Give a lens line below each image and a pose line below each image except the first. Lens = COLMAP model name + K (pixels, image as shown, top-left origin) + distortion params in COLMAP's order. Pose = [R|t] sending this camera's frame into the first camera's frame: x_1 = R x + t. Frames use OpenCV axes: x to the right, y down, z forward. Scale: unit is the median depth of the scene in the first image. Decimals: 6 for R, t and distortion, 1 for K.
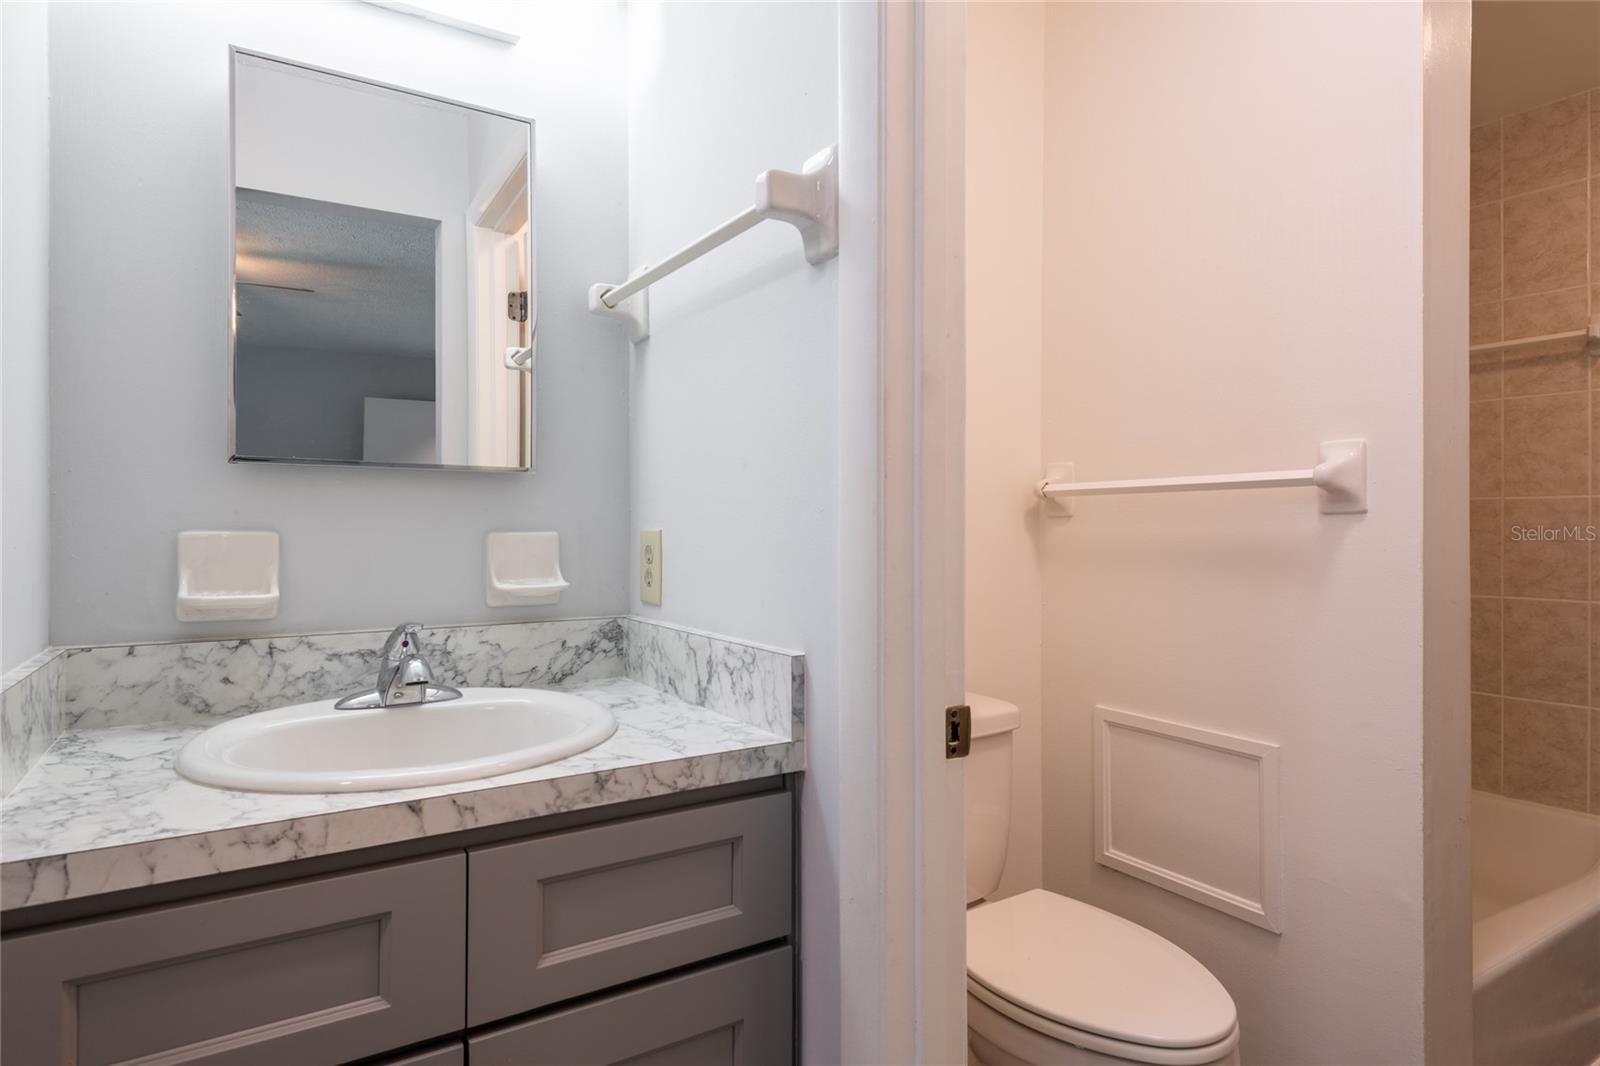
lens RADIAL K [[902.5, 0, 786.5], [0, 902.5, 539.0], [0, 0, 1]] dist [0.056244, -0.034309]
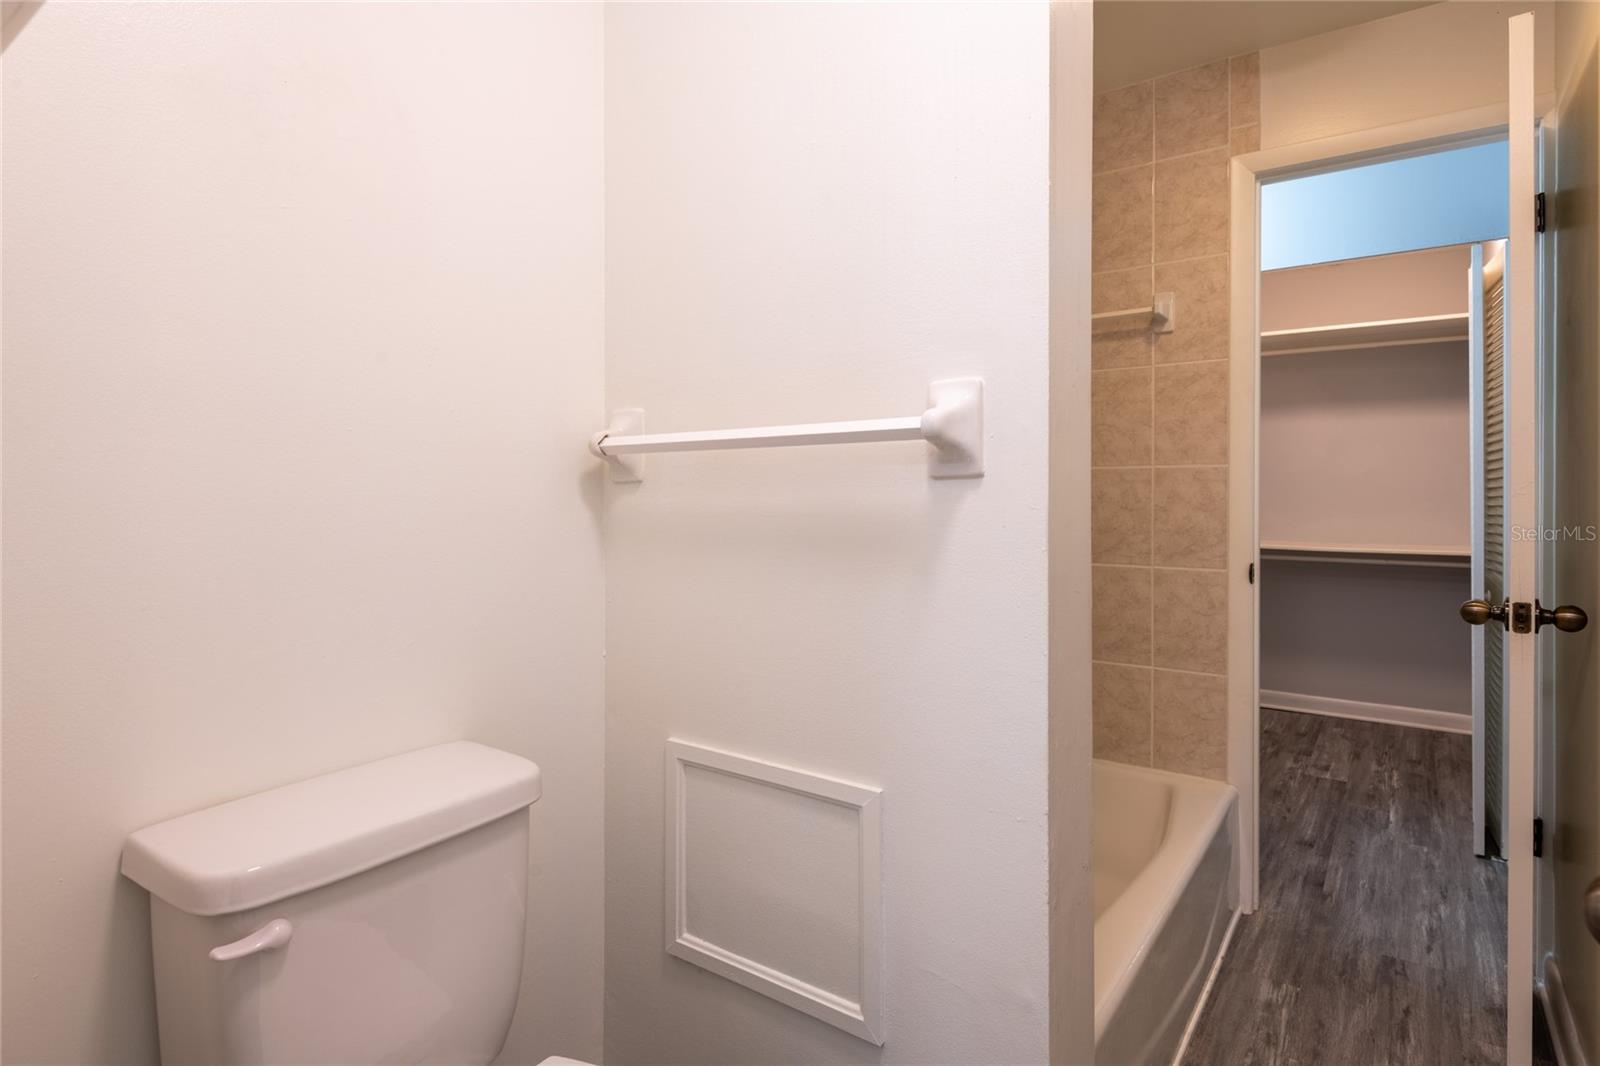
lens RADIAL K [[902.5, 0, 786.5], [0, 902.5, 539.0], [0, 0, 1]] dist [0.056244, -0.034309]
pose [[0.933051, -0.017829, 0.359302, 0.160349], [0.005975, 0.999401, 0.034076, -0.002746], [-0.359695, -0.029648, 0.932599, 0.272394]]
